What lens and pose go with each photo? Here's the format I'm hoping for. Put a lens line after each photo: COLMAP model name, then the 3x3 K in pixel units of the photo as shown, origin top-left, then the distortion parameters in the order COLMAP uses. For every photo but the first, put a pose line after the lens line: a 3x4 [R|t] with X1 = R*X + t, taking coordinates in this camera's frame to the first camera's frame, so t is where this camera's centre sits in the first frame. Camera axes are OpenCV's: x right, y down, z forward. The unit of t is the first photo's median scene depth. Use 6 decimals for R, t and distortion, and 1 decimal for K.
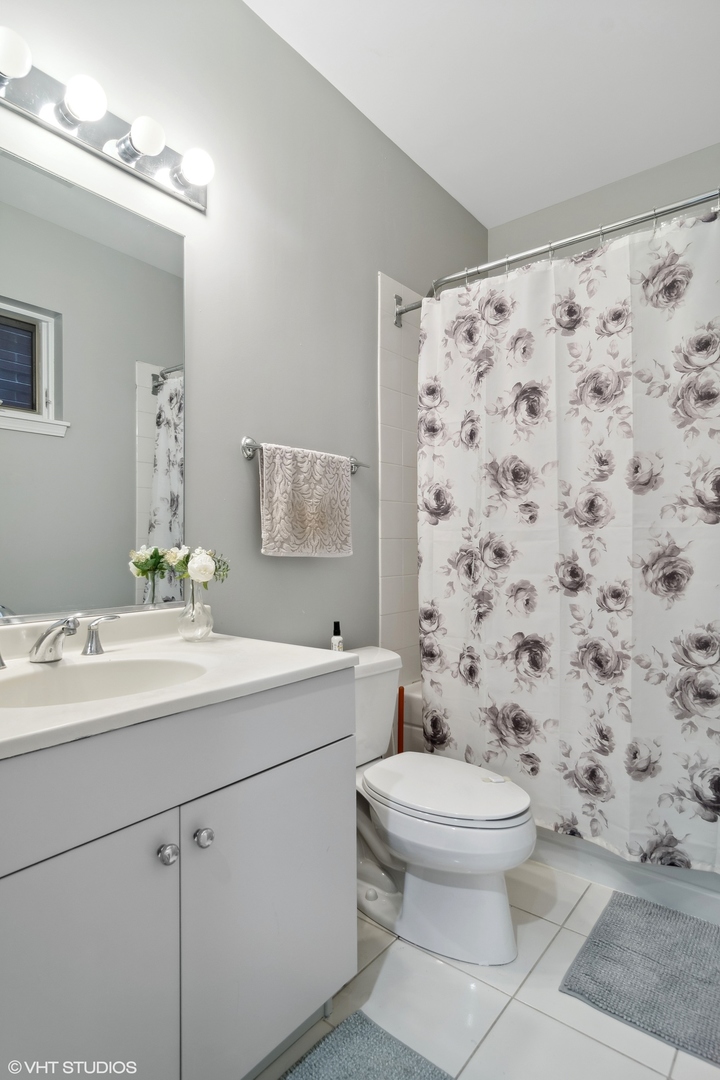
lens RADIAL K [[576.4, 0, 360.6], [0, 576.4, 539.5], [0, 0, 1]] dist [0.001357, 0.001456]
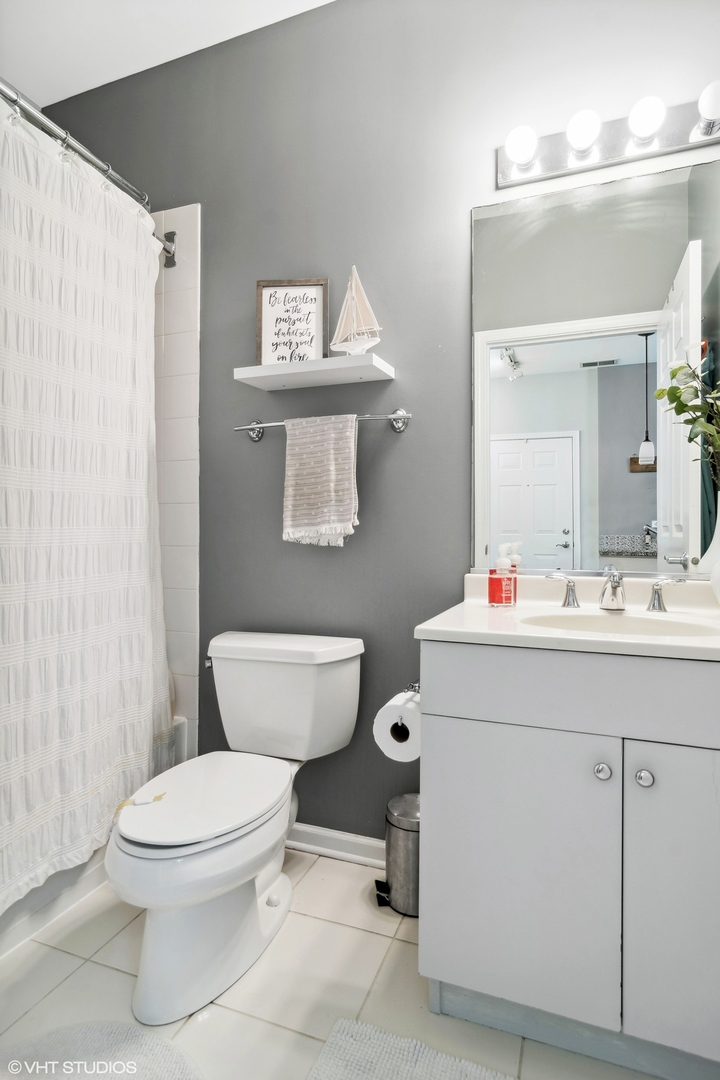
lens RADIAL K [[576.4, 0, 359.9], [0, 576.4, 537.5], [0, 0, 1]] dist [0.001357, 0.001456]
pose [[0.306650, 0.003767, -0.951815, 0.431266], [-0.000696, 0.999993, 0.003734, 0.060889], [0.951822, -0.000482, 0.306650, 0.148910]]
